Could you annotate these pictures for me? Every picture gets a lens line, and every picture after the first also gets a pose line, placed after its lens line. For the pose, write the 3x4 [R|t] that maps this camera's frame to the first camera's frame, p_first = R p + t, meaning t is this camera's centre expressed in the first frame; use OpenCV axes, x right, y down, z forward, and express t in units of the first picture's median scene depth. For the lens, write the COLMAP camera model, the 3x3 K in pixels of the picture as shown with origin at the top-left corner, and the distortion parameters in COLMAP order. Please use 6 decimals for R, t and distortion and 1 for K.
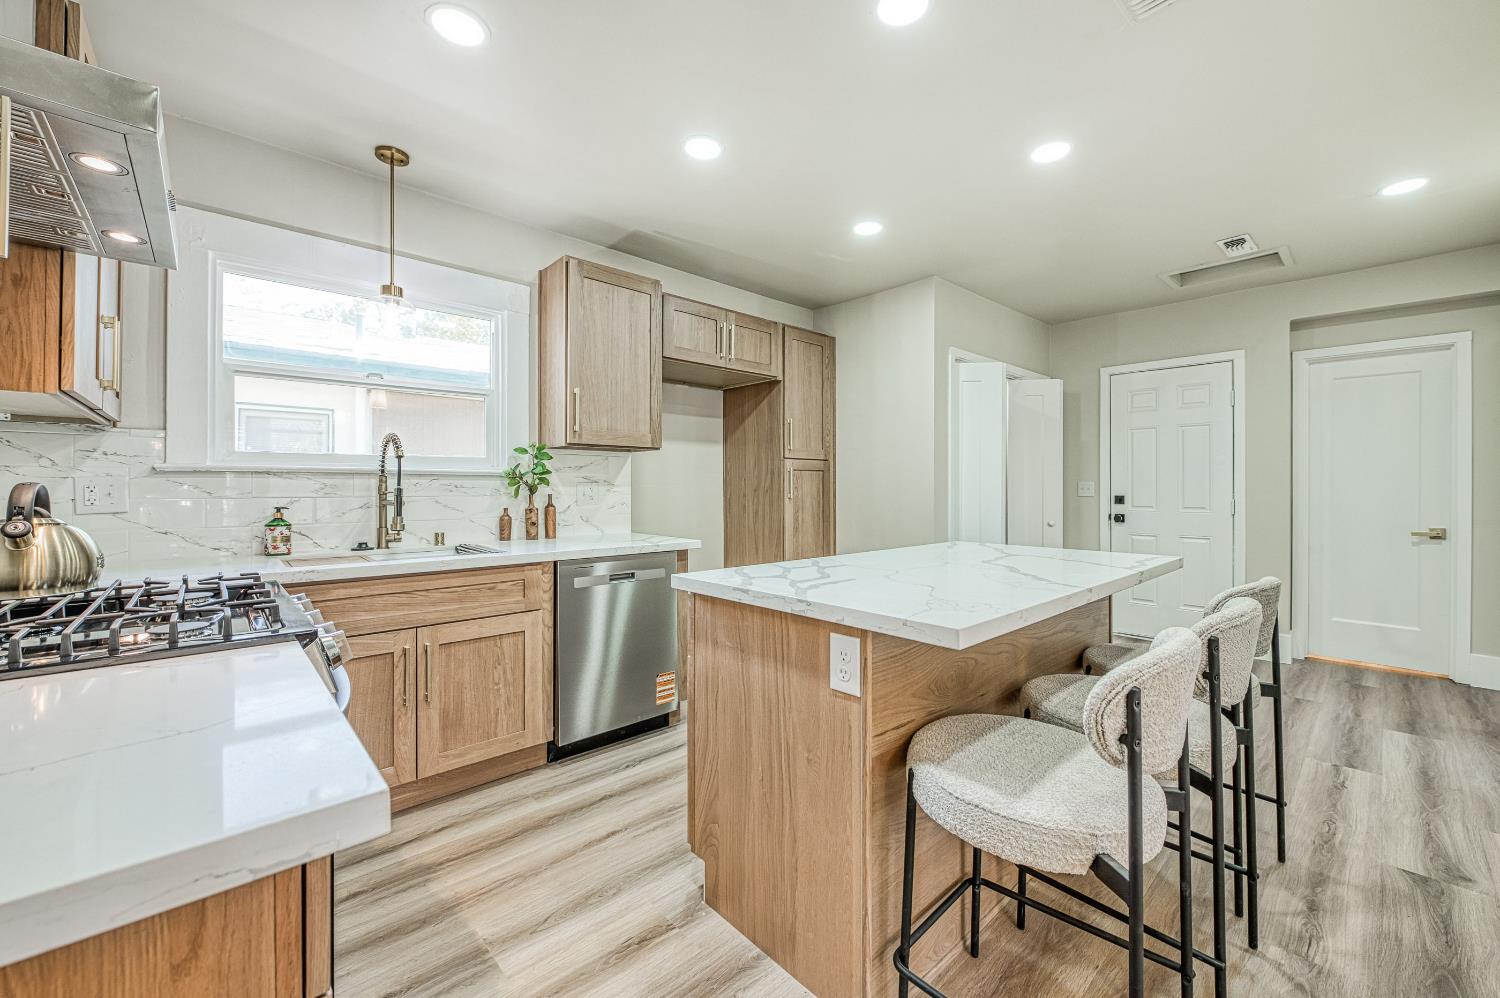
lens RADIAL K [[587.5, 0, 749.1], [0, 587.5, 488.2], [0, 0, 1]] dist [-0.007247, -0.000544]
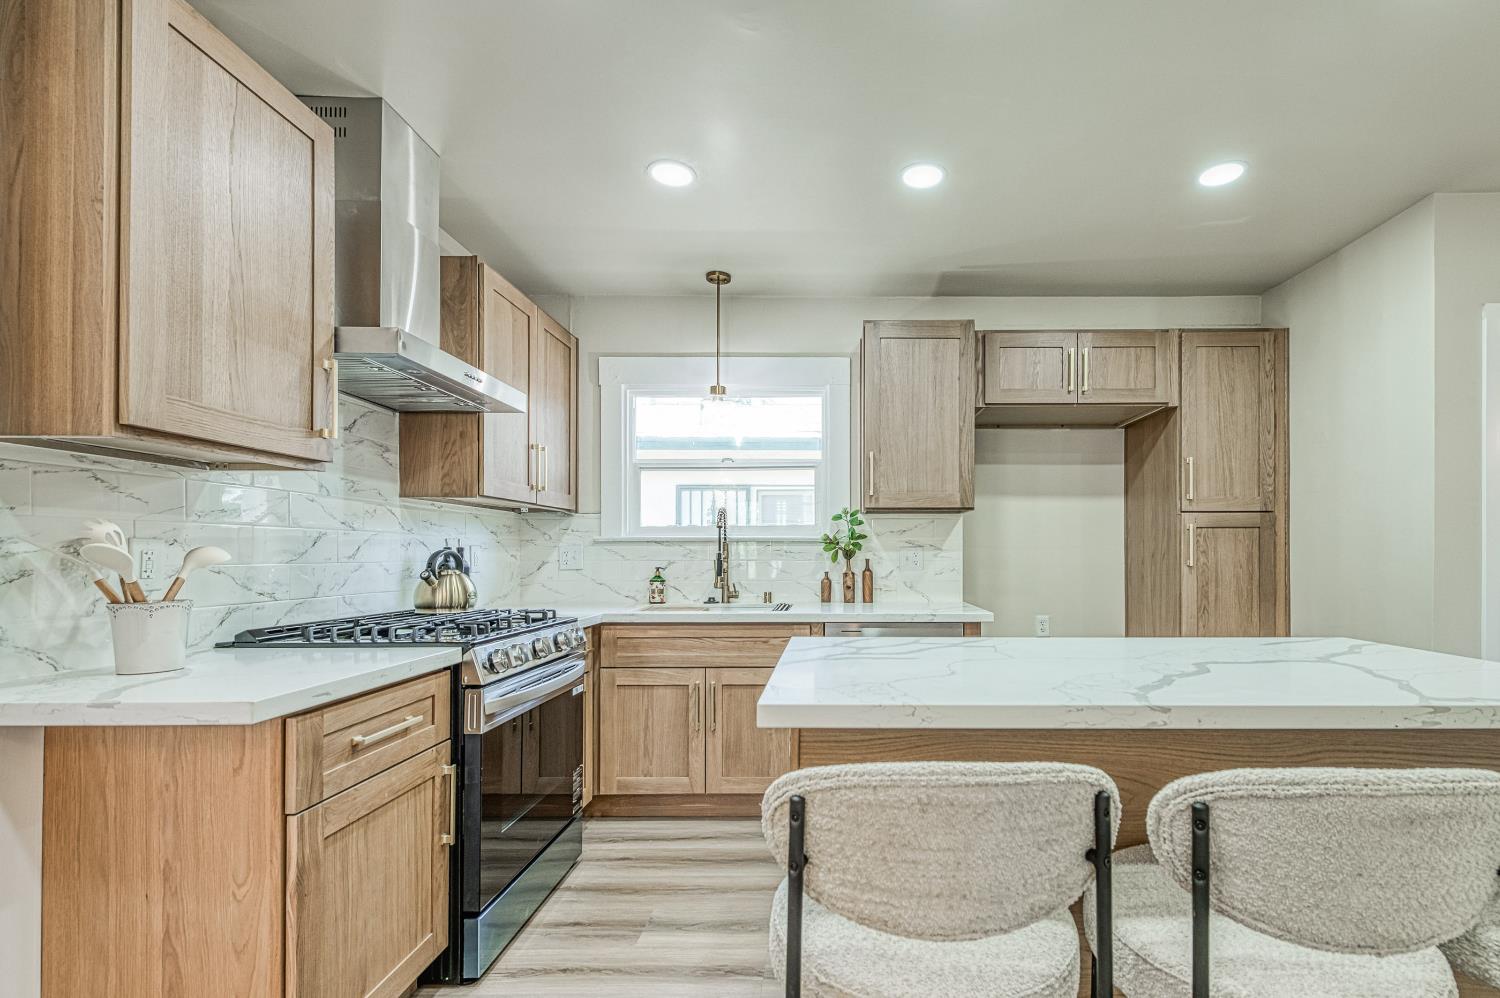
lens RADIAL K [[621.7, 0, 737.1], [0, 621.7, 555.4], [0, 0, 1]] dist [0.004295, -0.000148]
pose [[0.735942, 0.000565, -0.677045, 0.227158], [0.001217, 0.999997, 0.002157, 0.001520], [0.677044, -0.002411, 0.735939, 0.062405]]
